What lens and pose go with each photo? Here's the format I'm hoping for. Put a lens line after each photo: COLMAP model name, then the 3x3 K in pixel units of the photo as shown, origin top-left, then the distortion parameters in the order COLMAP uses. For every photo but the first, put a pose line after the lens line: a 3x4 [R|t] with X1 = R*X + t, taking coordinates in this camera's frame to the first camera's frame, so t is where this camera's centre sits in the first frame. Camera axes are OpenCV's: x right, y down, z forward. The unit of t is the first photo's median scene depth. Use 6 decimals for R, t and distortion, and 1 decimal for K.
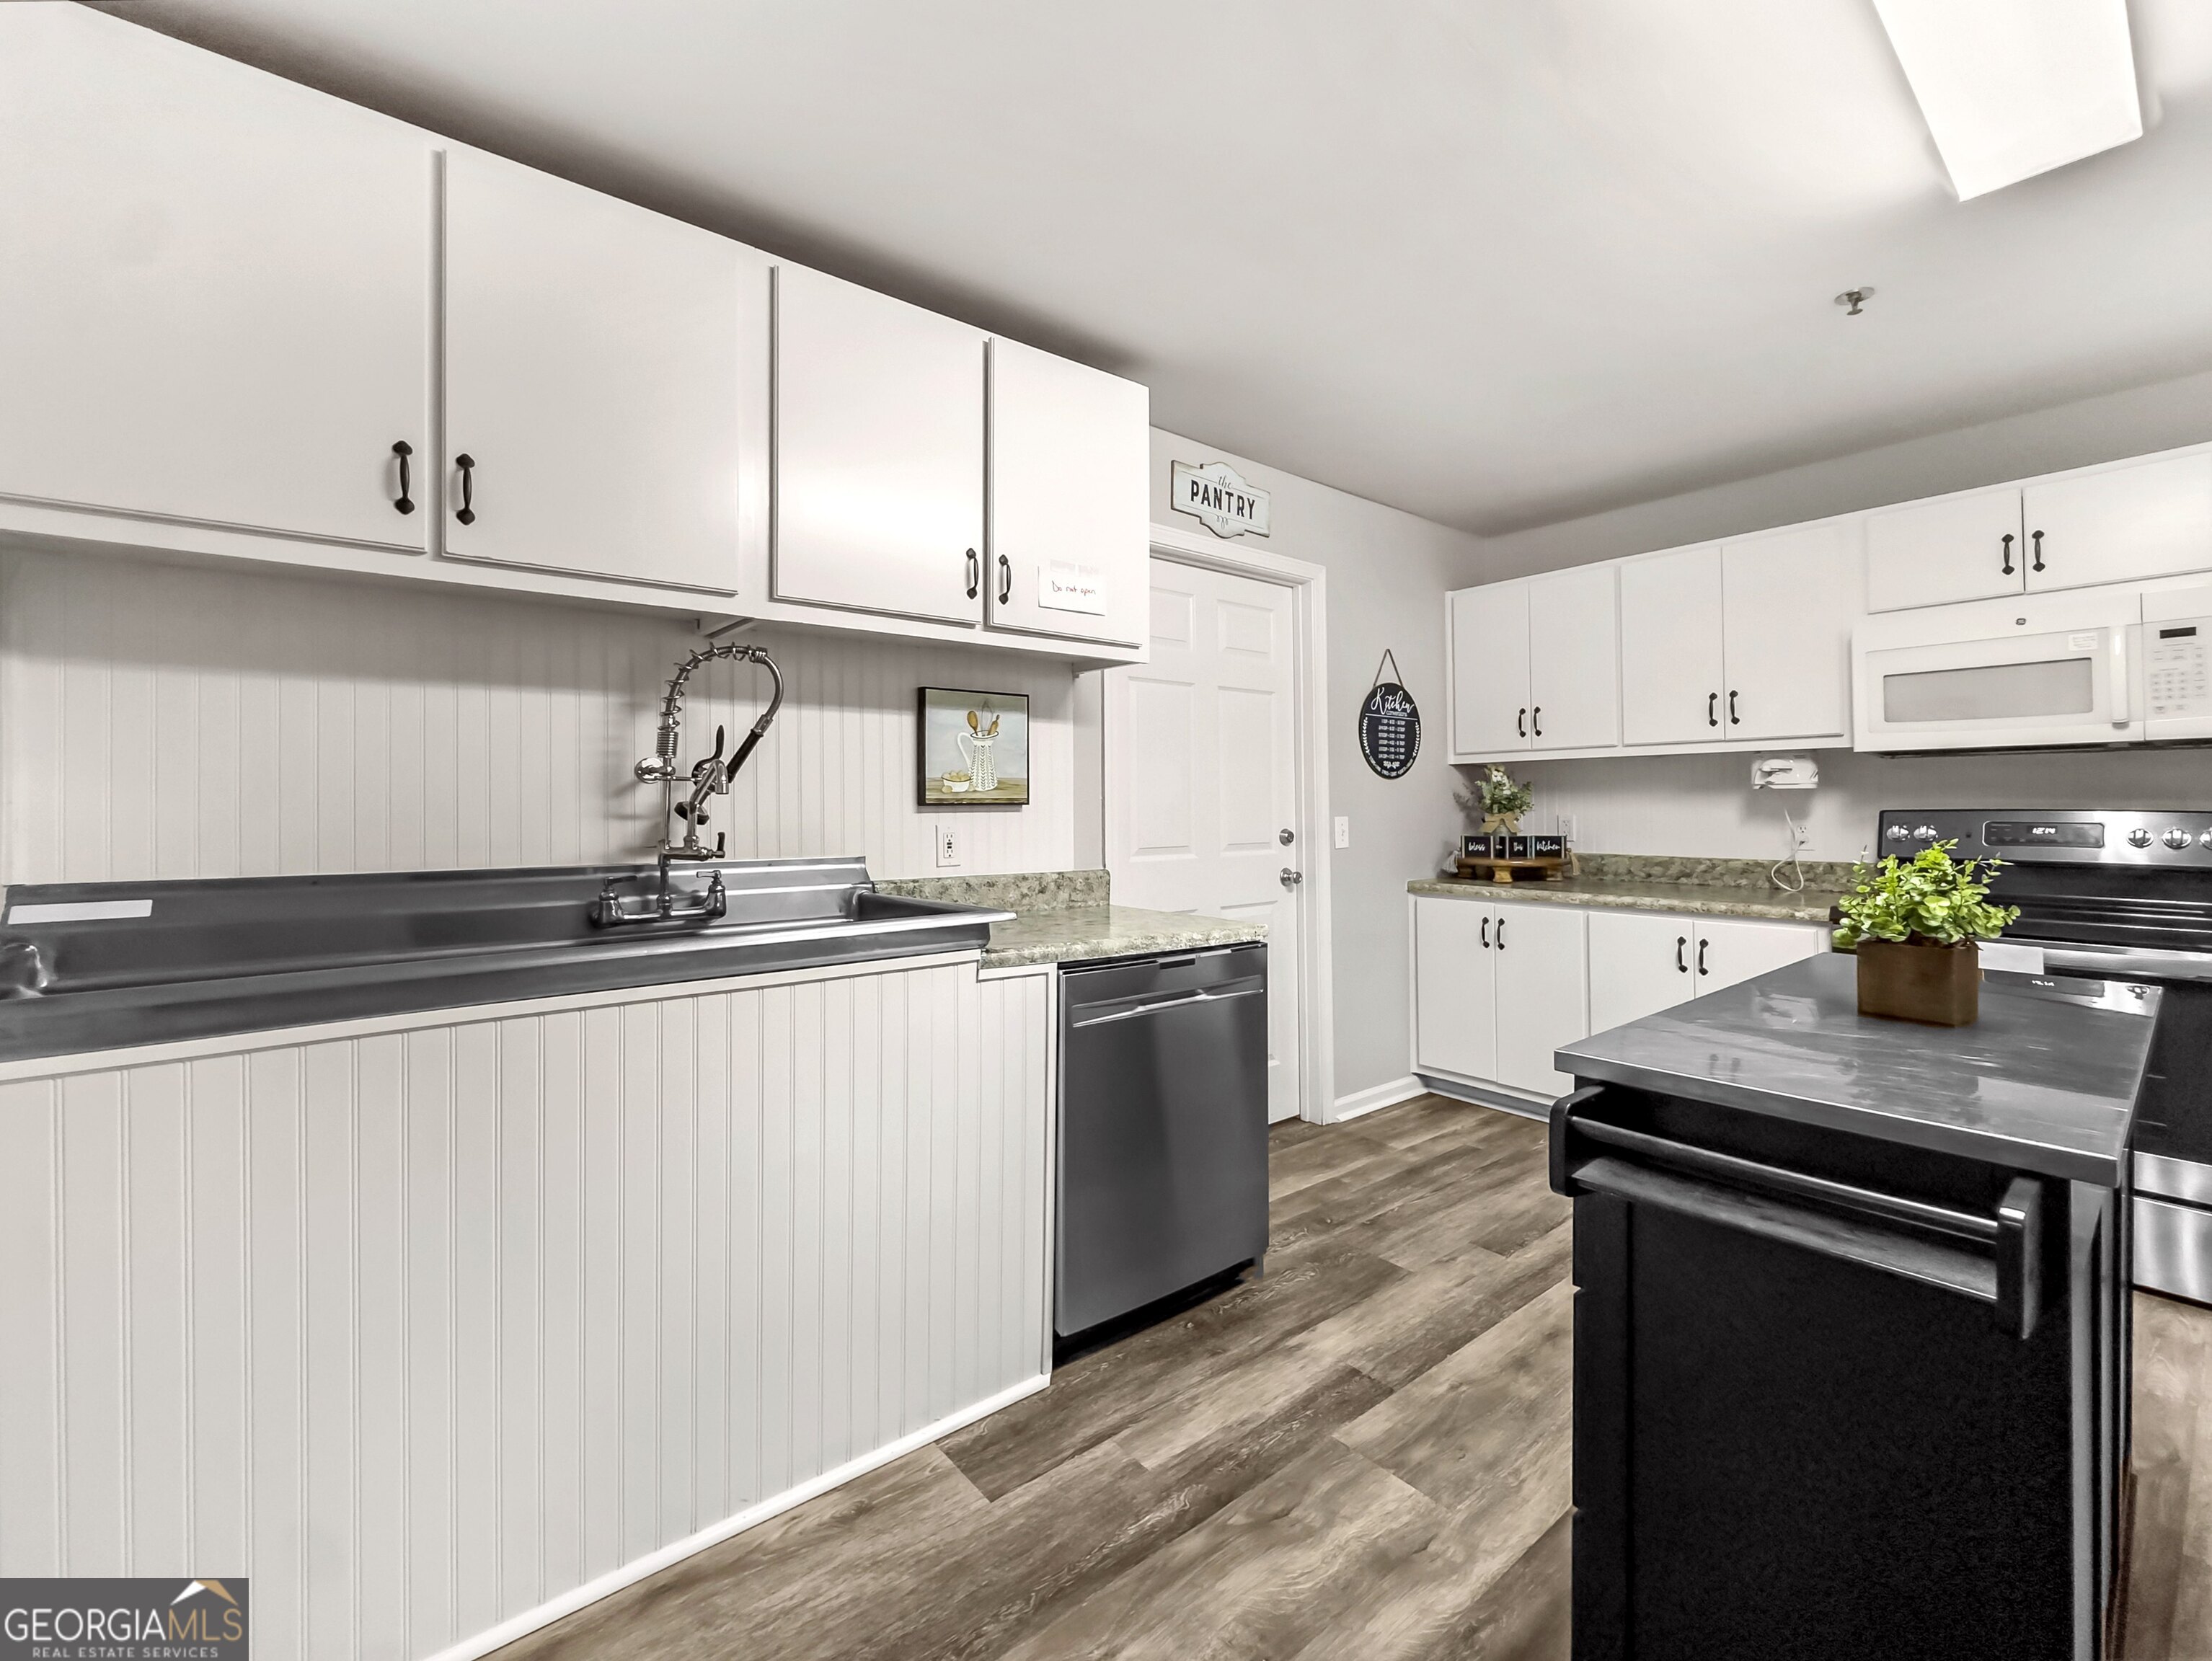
lens RADIAL K [[945.2, 0, 1107.6], [0, 945.2, 791.6], [0, 0, 1]] dist [-0.001529, -0.000041]
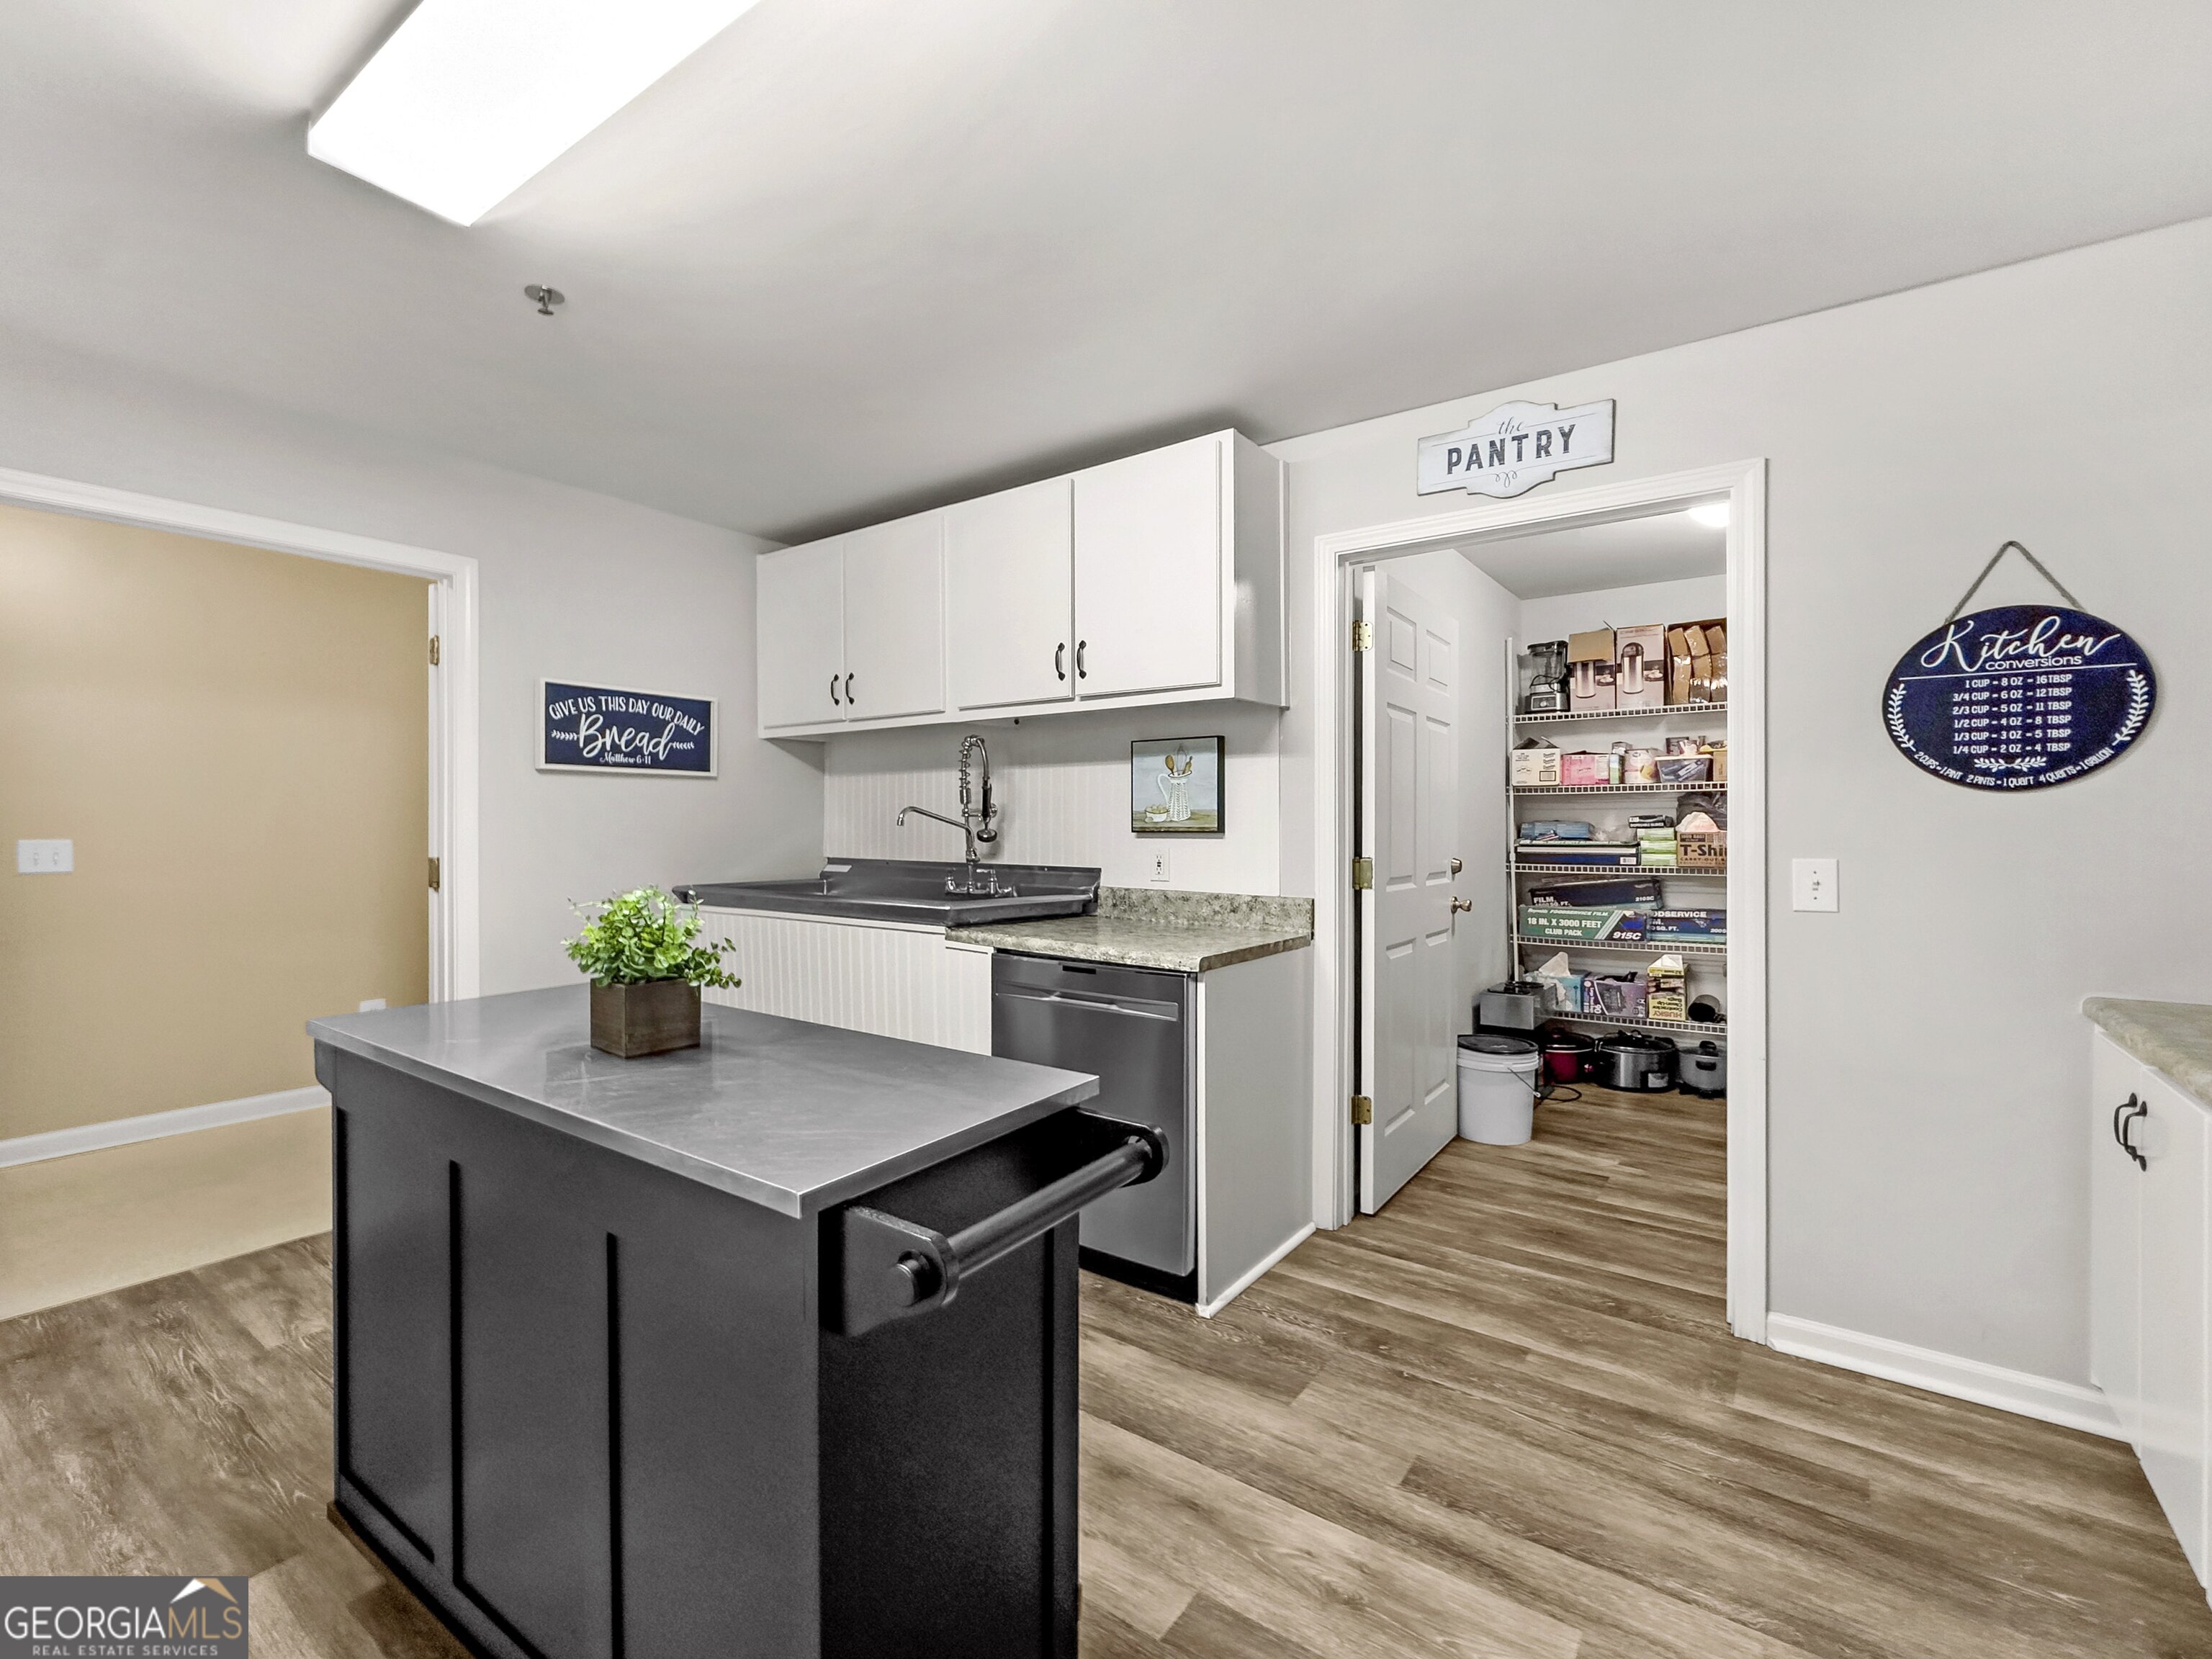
lens RADIAL K [[897.7, 0, 1106.0], [0, 897.7, 829.5], [0, 0, 1]] dist [-0.002169, 0.000027]
pose [[0.301252, 0.010223, -0.953490, 0.889538], [0.010112, 0.999852, 0.013915, -0.006231], [0.953491, -0.013834, 0.301104, 0.540278]]
